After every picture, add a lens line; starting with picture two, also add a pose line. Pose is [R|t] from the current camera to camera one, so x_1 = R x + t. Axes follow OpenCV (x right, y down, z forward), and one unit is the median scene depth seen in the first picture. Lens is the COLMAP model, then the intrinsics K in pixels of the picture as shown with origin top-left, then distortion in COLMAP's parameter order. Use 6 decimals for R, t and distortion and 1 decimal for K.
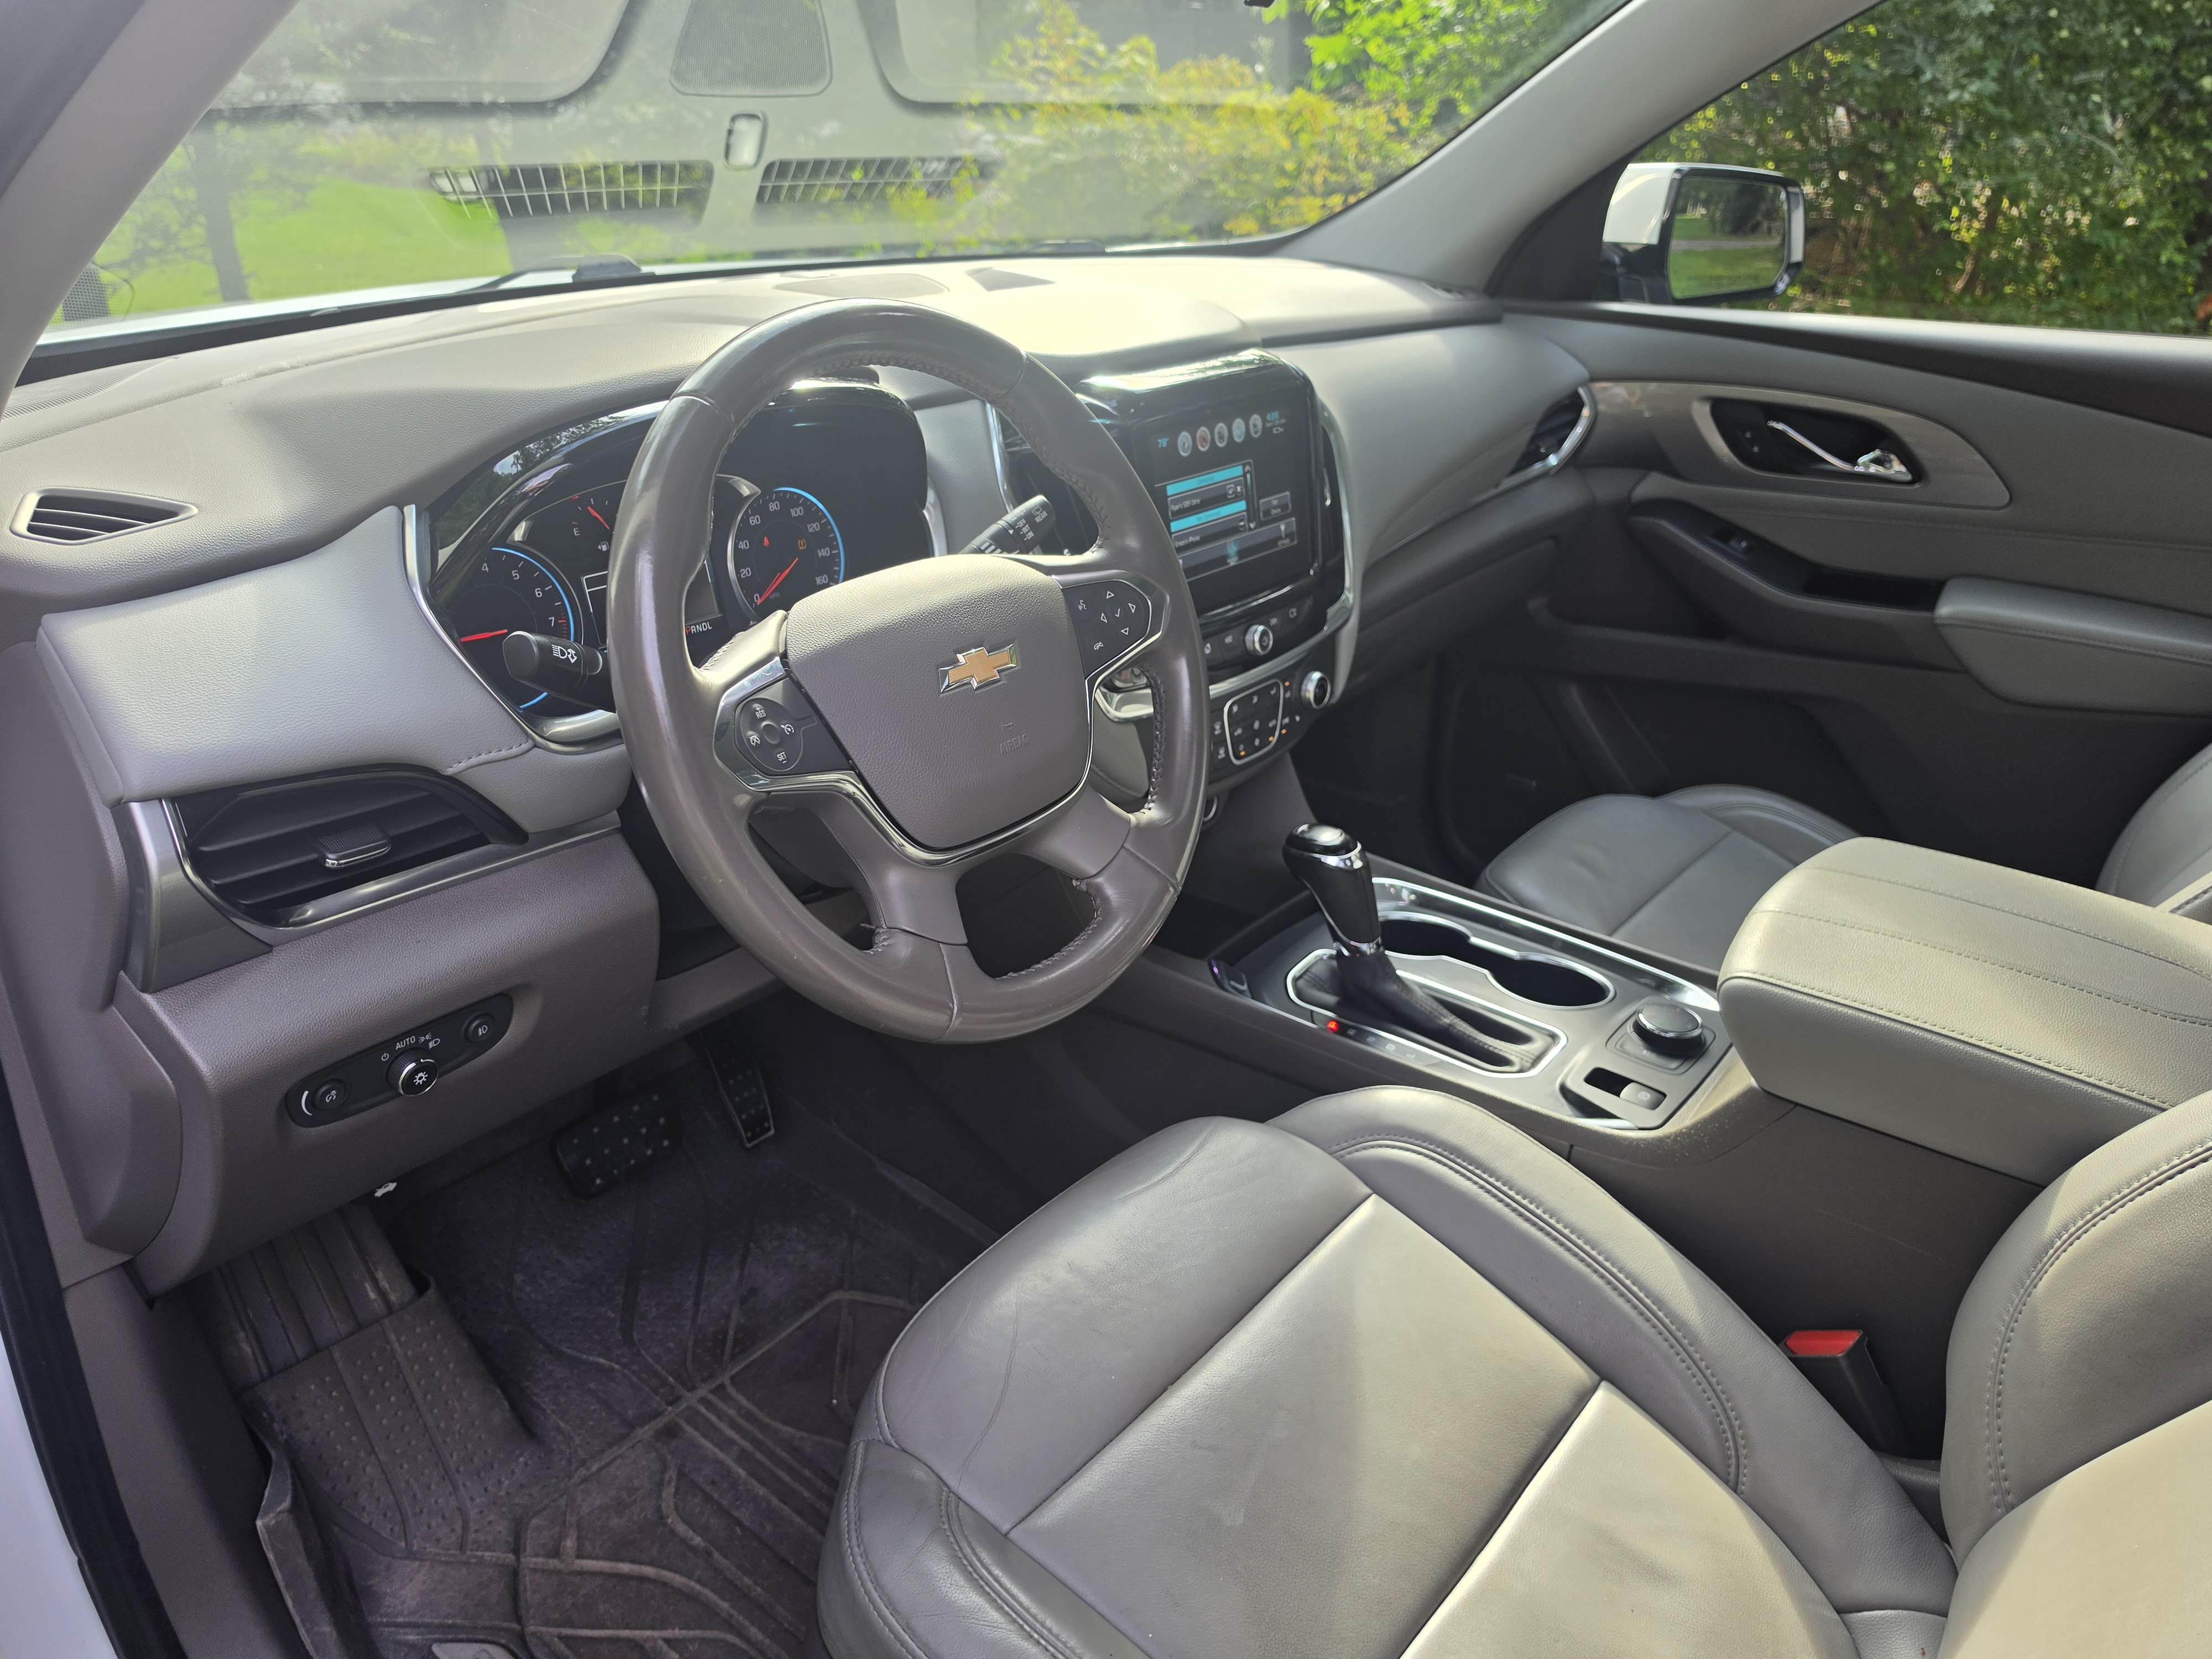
lens RADIAL K [[1549.8, 0, 1106.0], [0, 1549.8, 829.5], [0, 0, 1]] dist [0.119238, -0.174921]
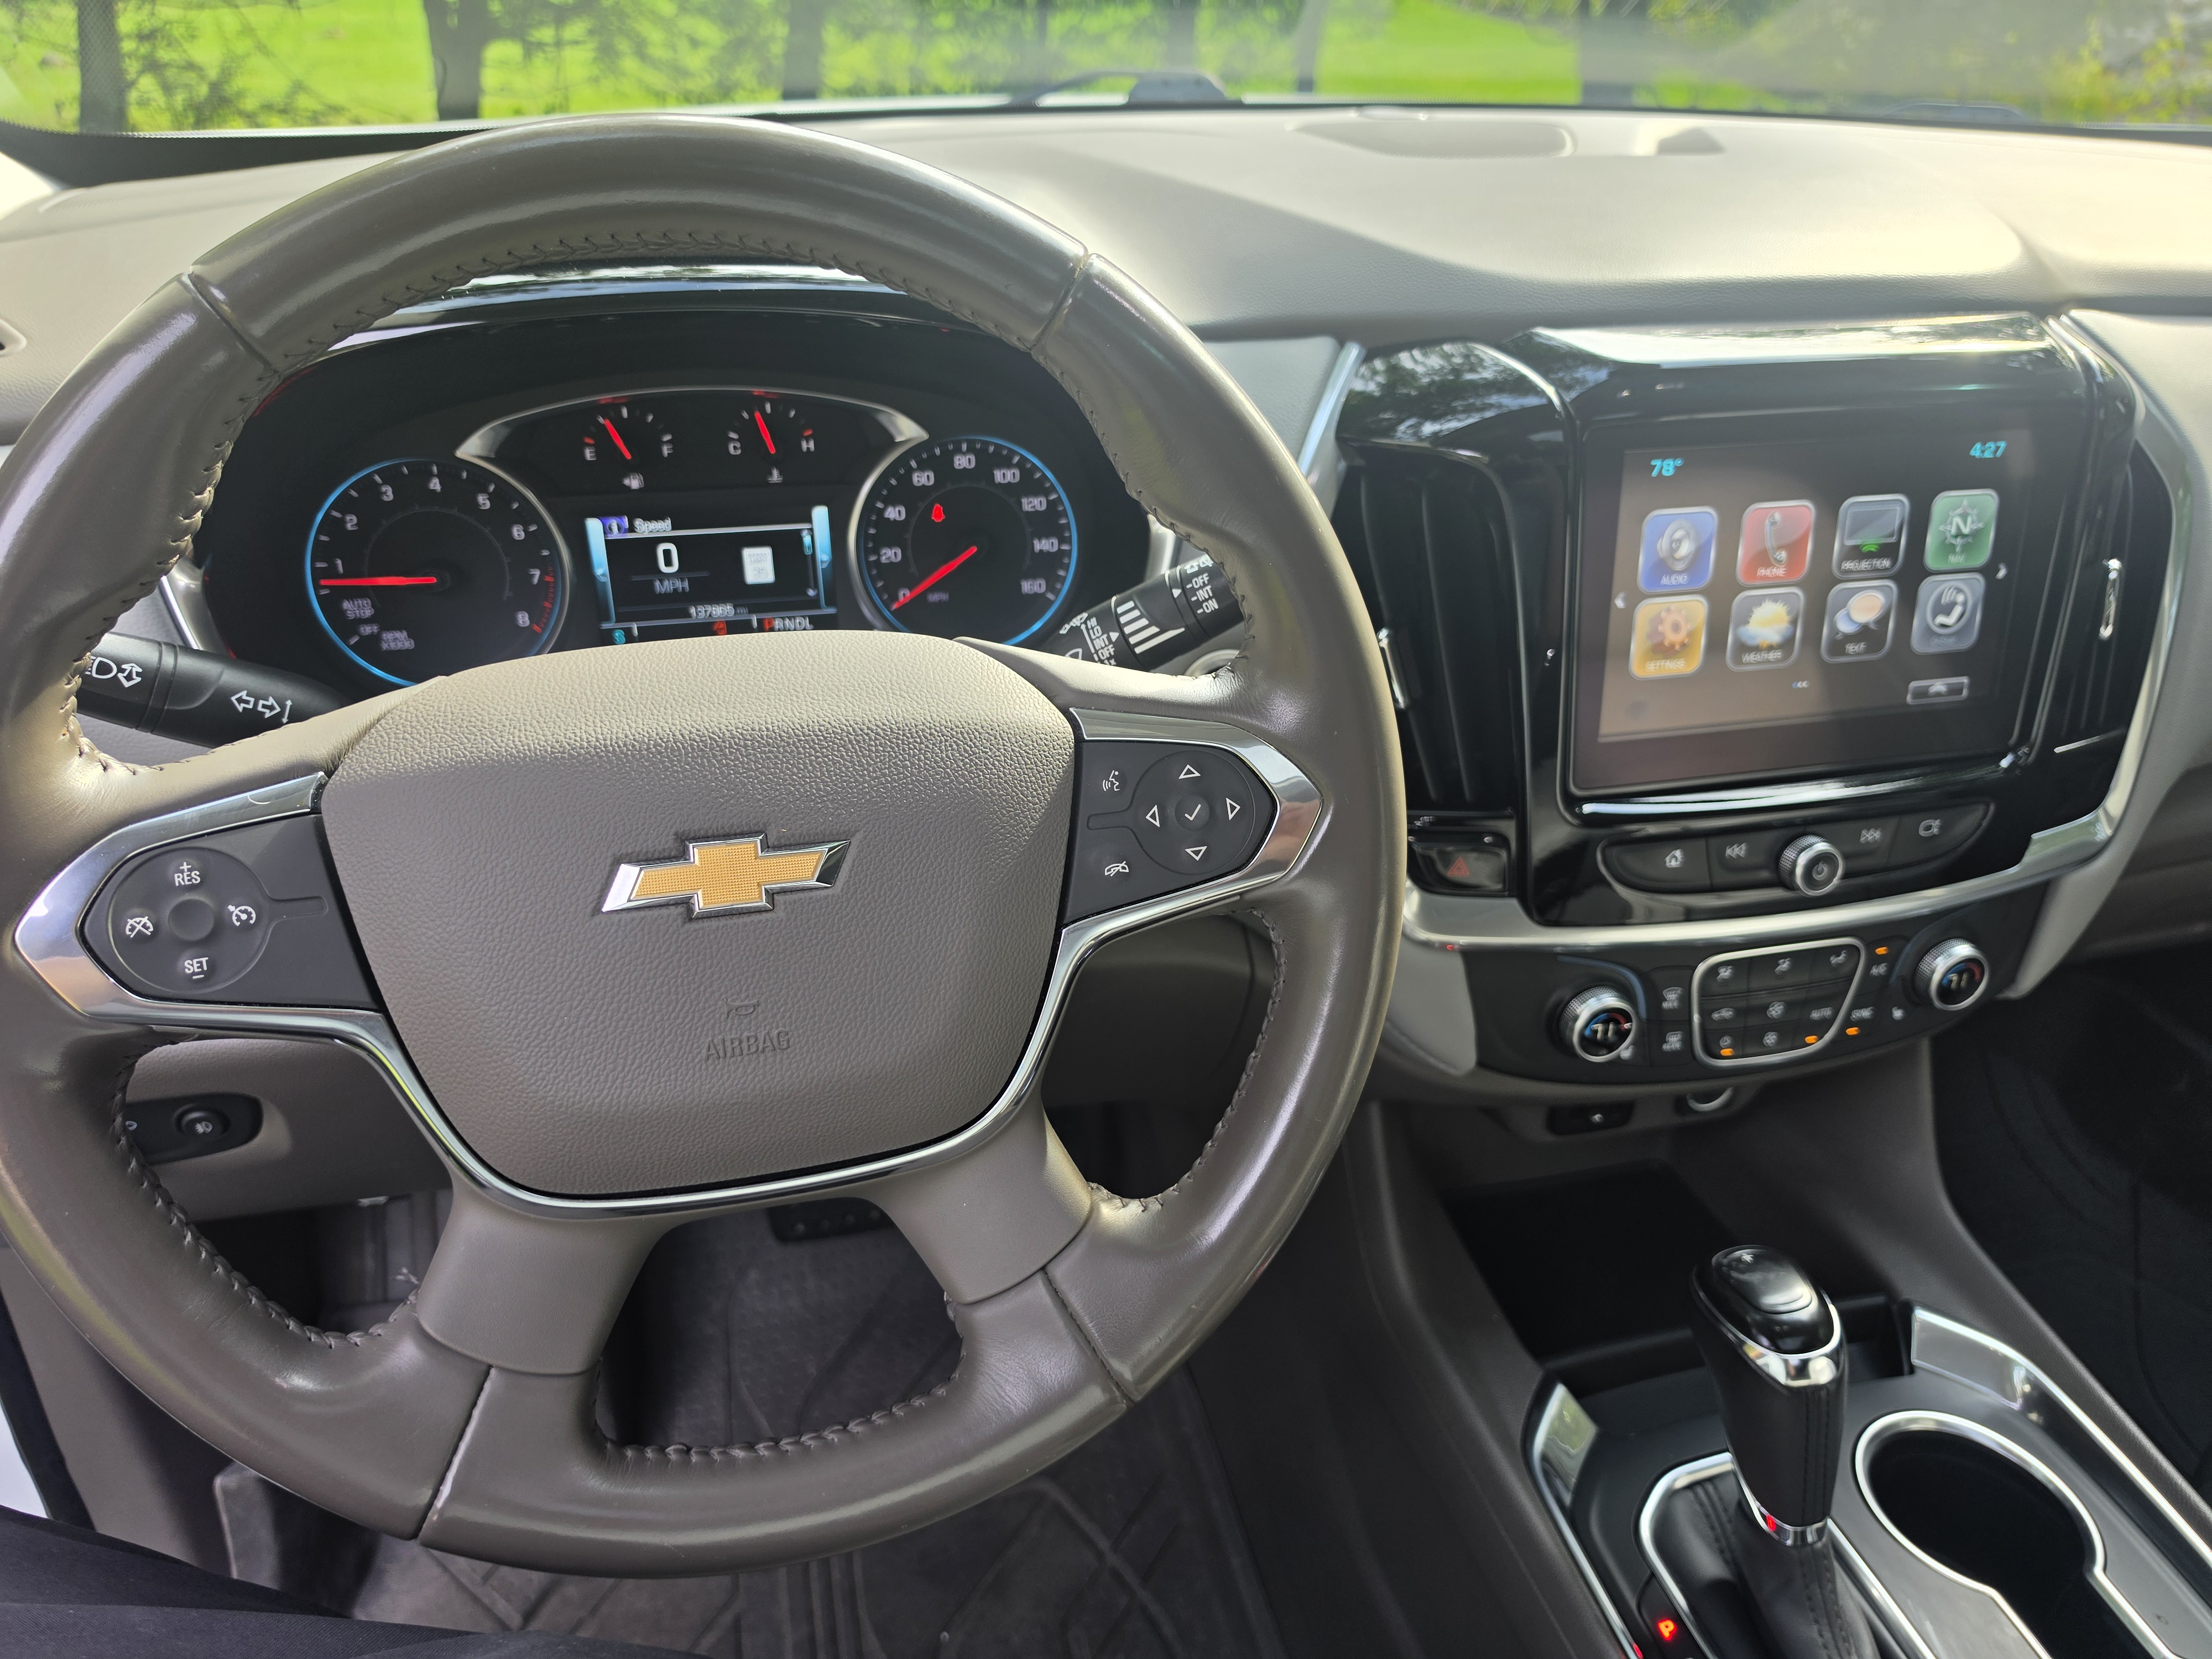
lens RADIAL K [[1549.8, 0, 1106.0], [0, 1549.8, 829.5], [0, 0, 1]] dist [0.119238, -0.174921]
pose [[0.796074, 0.305339, -0.522526, 0.186793], [-0.263255, 0.952142, 0.155315, -0.157475], [0.544943, 0.013915, 0.838358, 0.443988]]
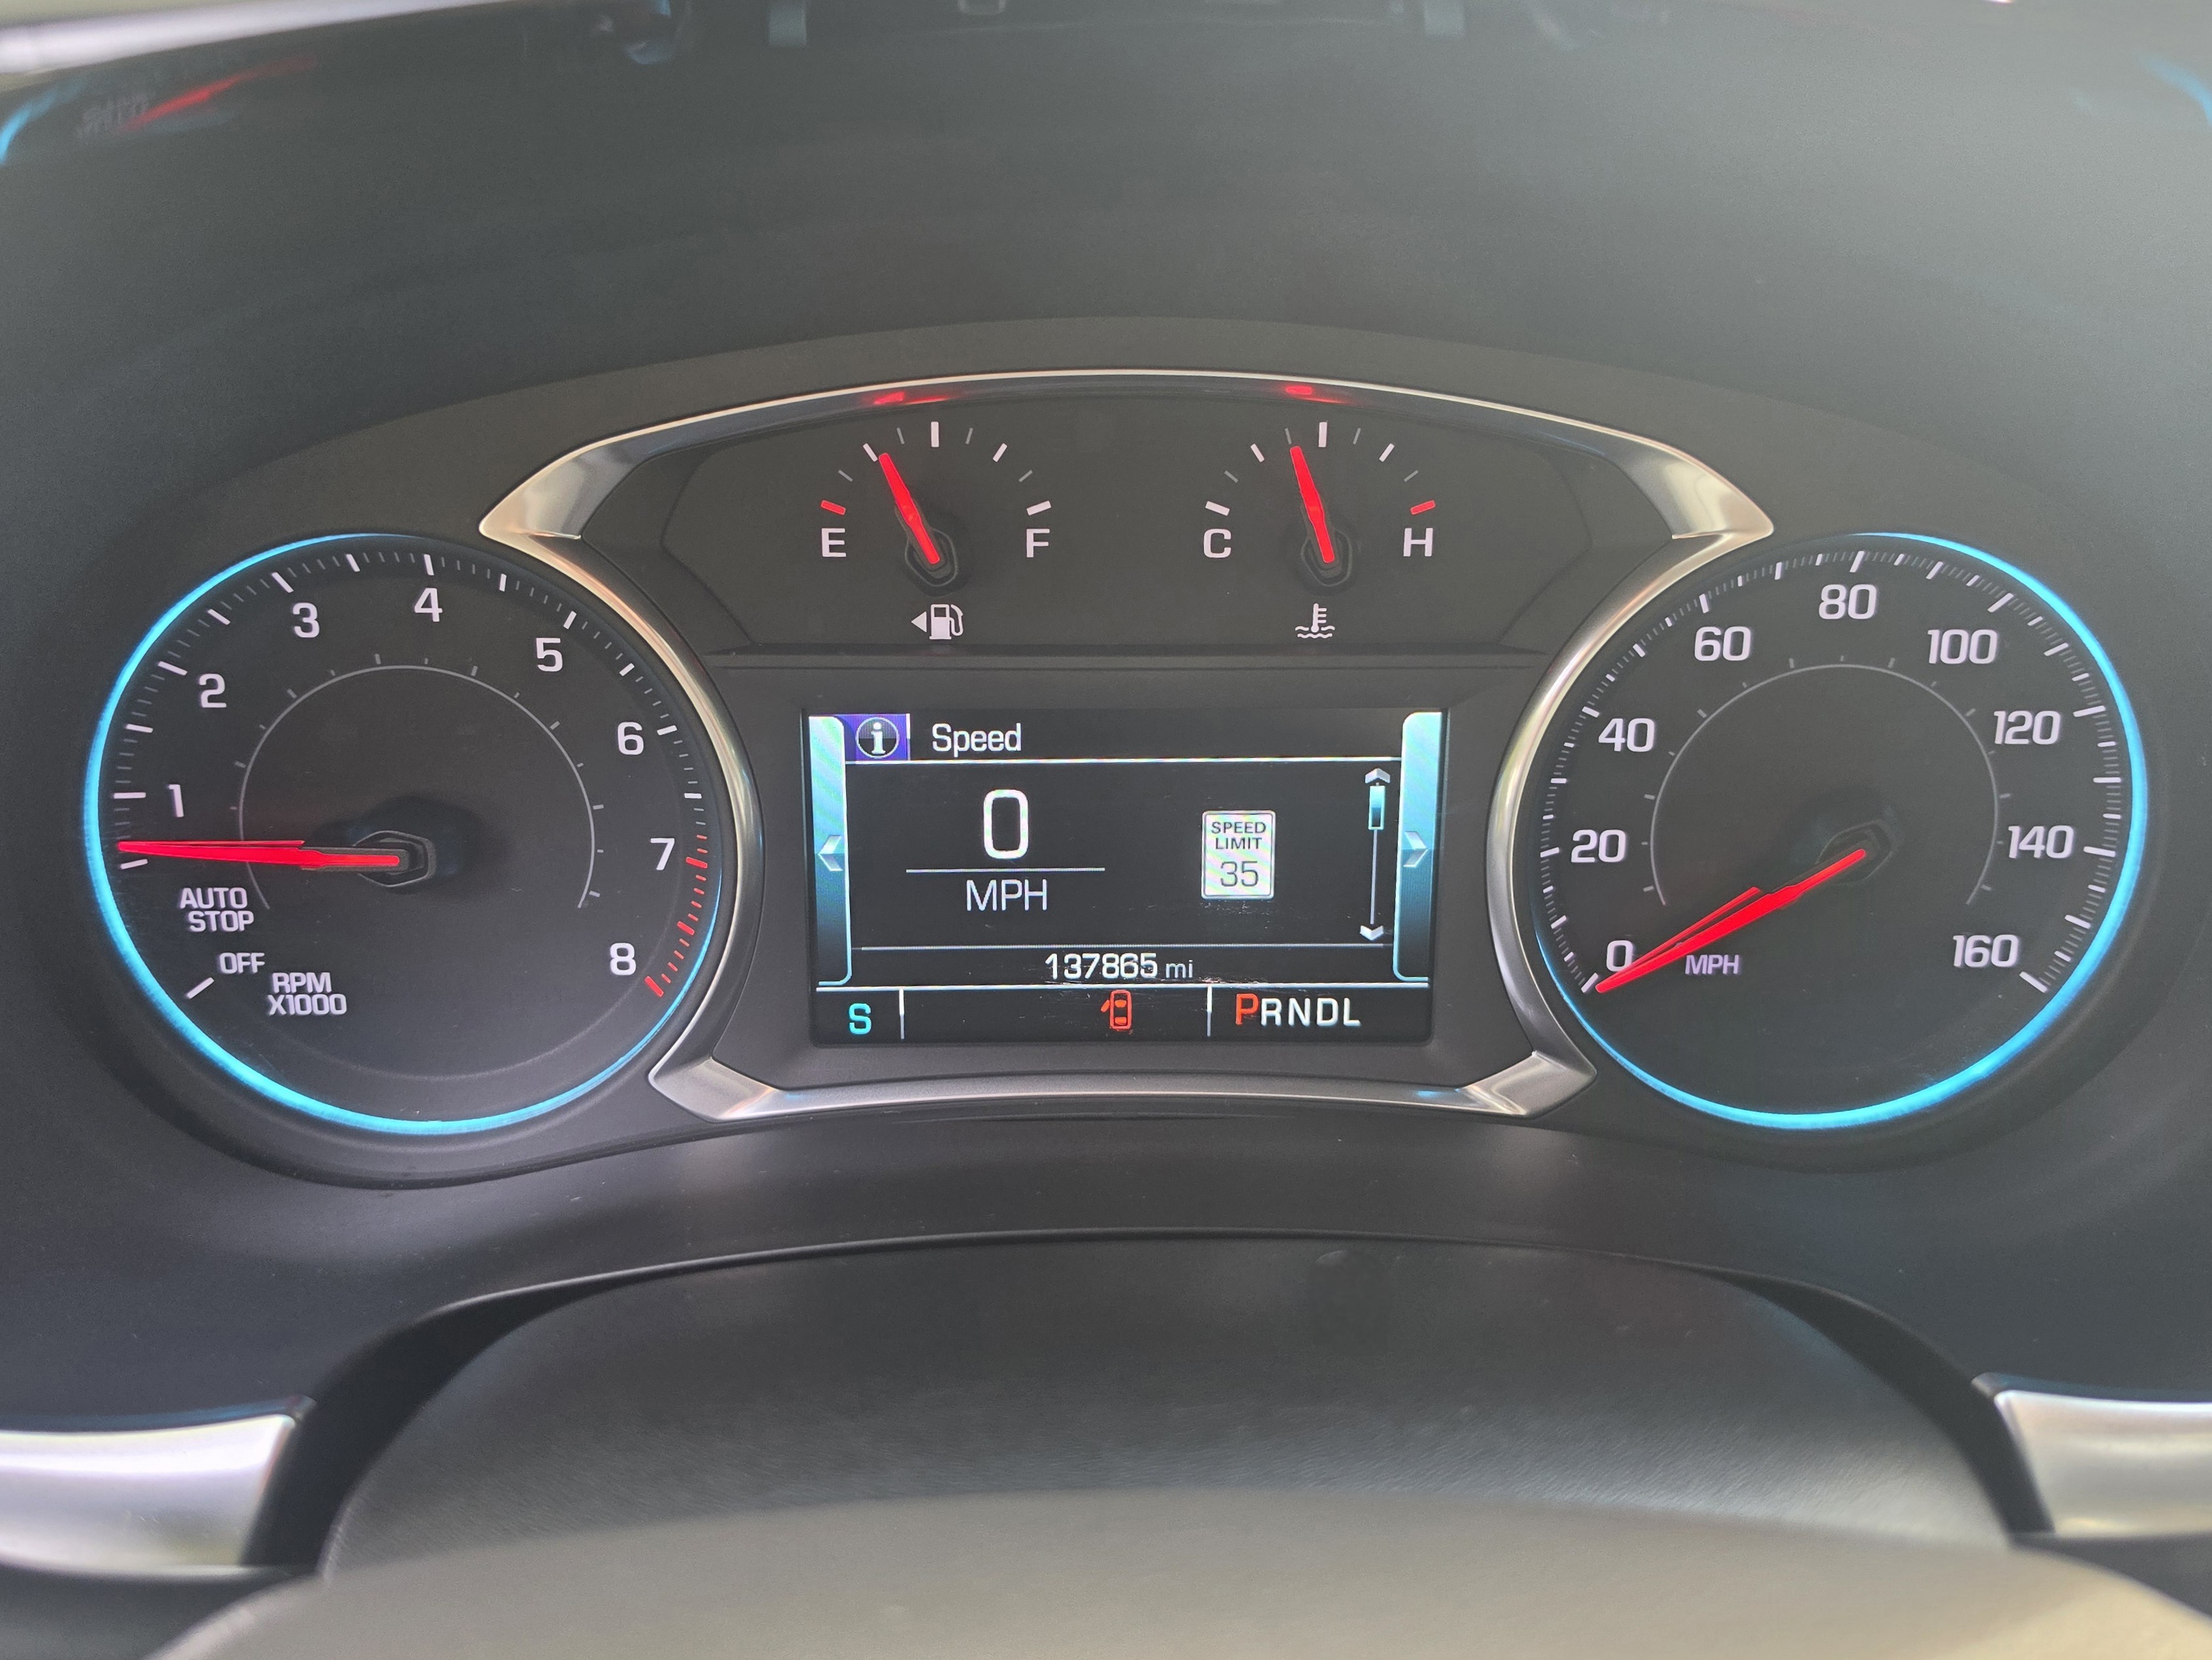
lens RADIAL K [[1897.2, 0, 1106.0], [0, 1897.2, 830.0], [0, 0, 1]] dist [0.113008, -0.213487]
pose [[0.653054, 0.337347, -0.678024, -0.075508], [-0.319165, 0.934512, 0.157549, -0.164496], [0.686770, 0.113514, 0.717956, 0.651453]]
